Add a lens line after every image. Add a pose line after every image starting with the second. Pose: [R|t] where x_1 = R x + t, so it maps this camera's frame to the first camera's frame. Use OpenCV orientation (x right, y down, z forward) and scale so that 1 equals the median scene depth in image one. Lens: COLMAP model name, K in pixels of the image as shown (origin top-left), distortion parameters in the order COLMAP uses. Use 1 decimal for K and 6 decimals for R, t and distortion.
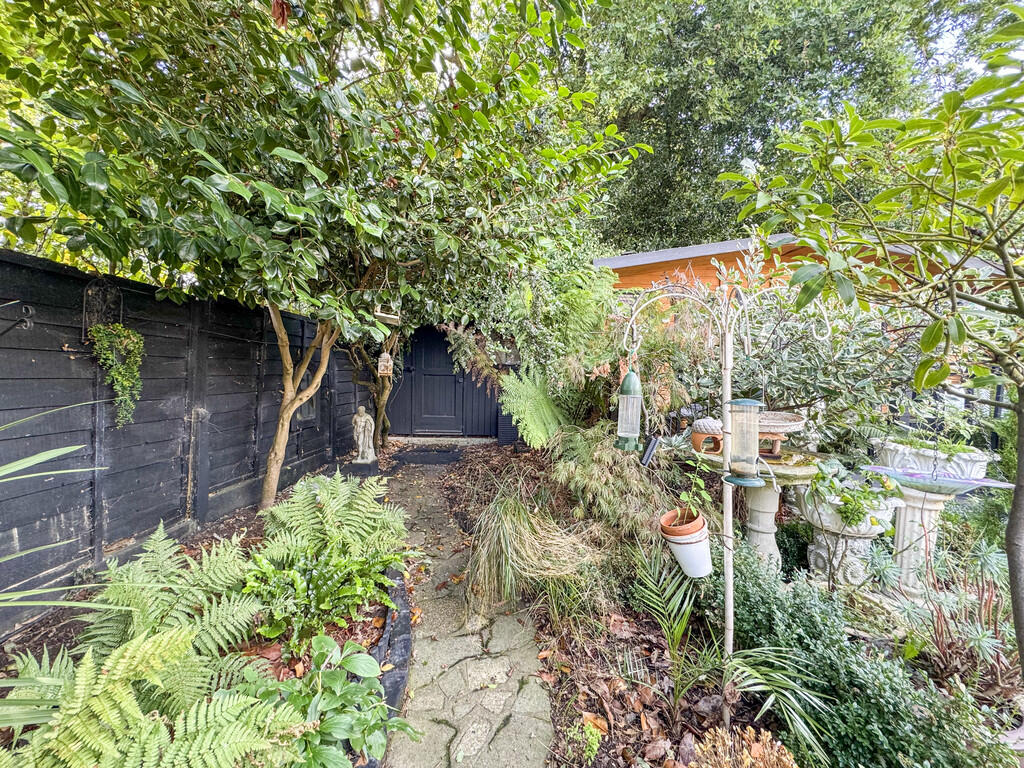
lens RADIAL K [[414.8, 0, 512.0], [0, 414.8, 384.0], [0, 0, 1]] dist [-0.002856, -0.000030]
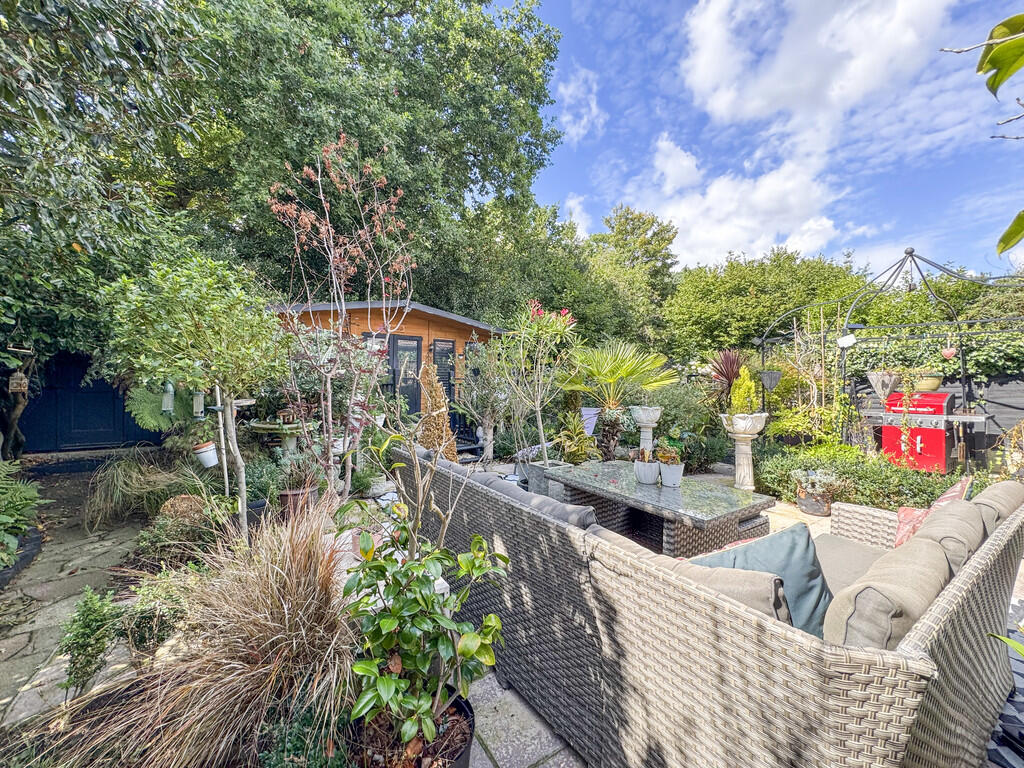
lens RADIAL K [[414.8, 0, 512.0], [0, 414.8, 384.0], [0, 0, 1]] dist [-0.002856, -0.000030]
pose [[0.837968, -0.016961, 0.545456, 0.211969], [0.036295, 0.999036, -0.024694, 0.034915], [-0.544511, 0.040490, 0.837776, -0.690260]]
